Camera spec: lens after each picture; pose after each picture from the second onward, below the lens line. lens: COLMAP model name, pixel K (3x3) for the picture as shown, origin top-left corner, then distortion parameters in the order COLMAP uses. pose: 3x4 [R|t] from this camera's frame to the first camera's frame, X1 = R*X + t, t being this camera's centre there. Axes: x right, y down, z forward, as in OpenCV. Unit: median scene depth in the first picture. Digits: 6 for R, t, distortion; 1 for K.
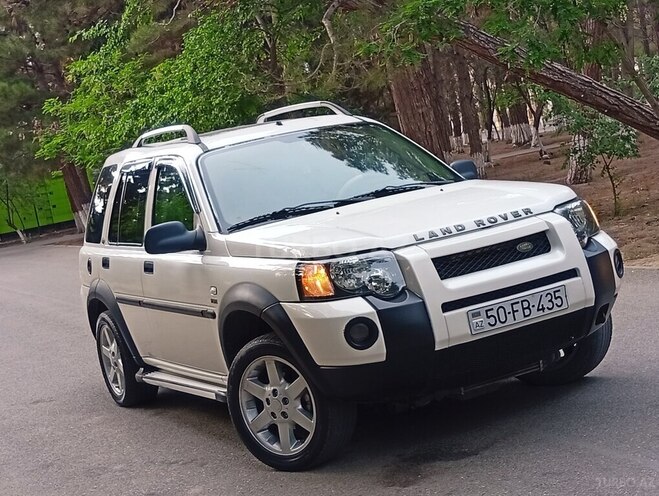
lens RADIAL K [[1188.9, 0, 329.5], [0, 1188.9, 248.0], [0, 0, 1]] dist [0.051399, 0.149183]
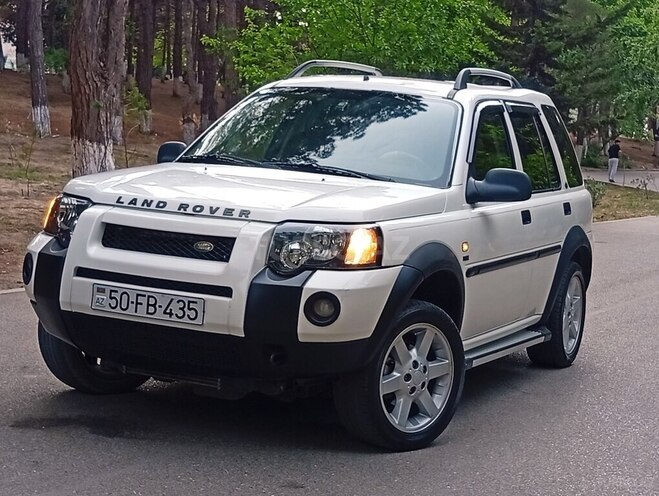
lens RADIAL K [[1325.0, 0, 329.5], [0, 1325.0, 248.0], [0, 0, 1]] dist [0.037461, 0.075217]
pose [[0.601266, 0.300201, -0.740513, 0.922091], [-0.257570, 0.950091, 0.176027, -0.191857], [0.756397, 0.084895, 0.648580, 0.410407]]
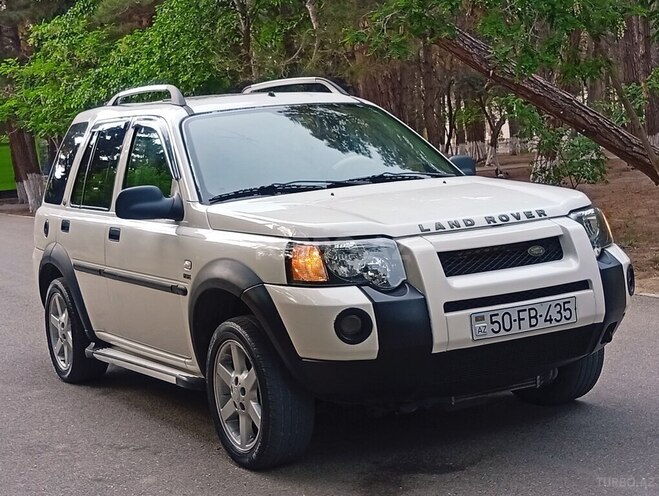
lens RADIAL K [[1186.5, 0, 322.4], [0, 1186.5, 258.1], [0, 0, 1]] dist [0.068409, 0.163299]
pose [[0.993576, 0.103376, 0.046042, -0.039713], [-0.103709, 0.994596, 0.004896, 0.016522], [-0.045287, -0.009640, 0.998927, 0.088557]]
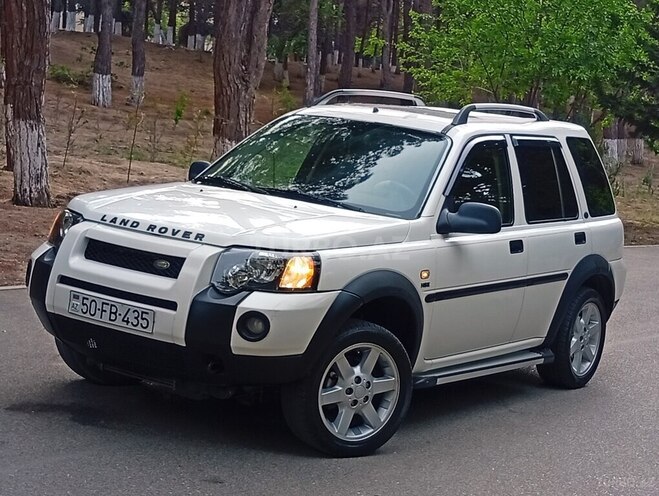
lens RADIAL K [[1325.0, 0, 329.5], [0, 1325.0, 248.0], [0, 0, 1]] dist [0.037461, 0.075217]
pose [[0.454822, 0.336020, -0.824759, 1.113597], [-0.275373, 0.933768, 0.228575, -0.299911], [0.846940, 0.123155, 0.517229, 0.514839]]
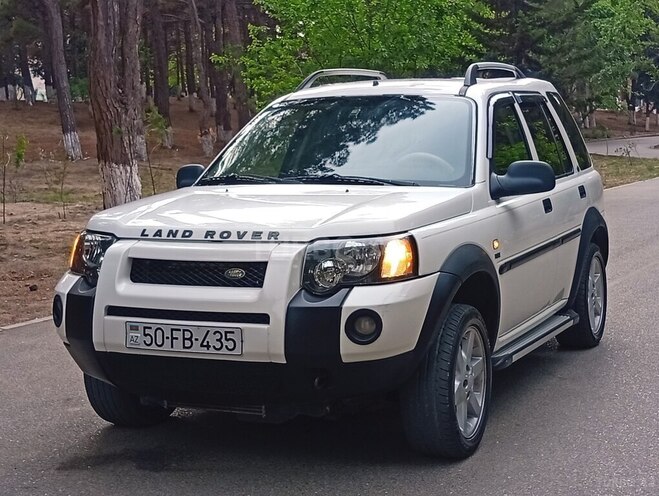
lens RADIAL K [[1188.9, 0, 329.5], [0, 1188.9, 248.0], [0, 0, 1]] dist [0.051399, 0.149183]
pose [[0.624863, 0.249384, -0.739834, 0.813216], [-0.164571, 0.968394, 0.187430, -0.185768], [0.763193, 0.004637, 0.646154, 0.473365]]
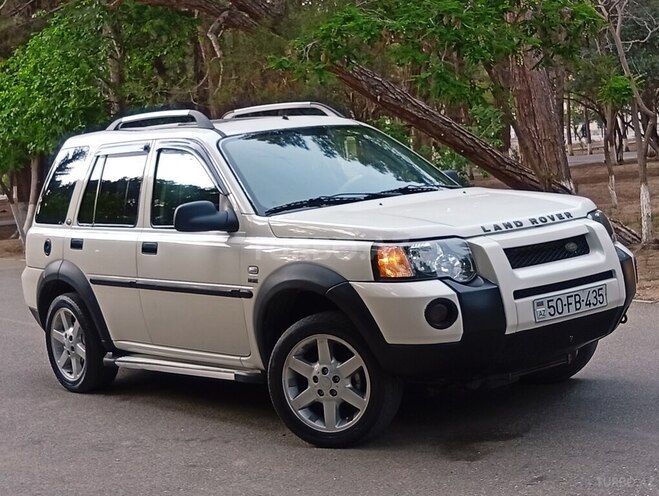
lens RADIAL K [[1188.9, 0, 329.5], [0, 1188.9, 248.0], [0, 0, 1]] dist [0.051399, 0.149183]
pose [[0.973402, 0.076721, 0.215876, -0.272255], [-0.069581, 0.996754, -0.040497, 0.057141], [-0.218282, 0.024399, 0.975581, -0.007234]]
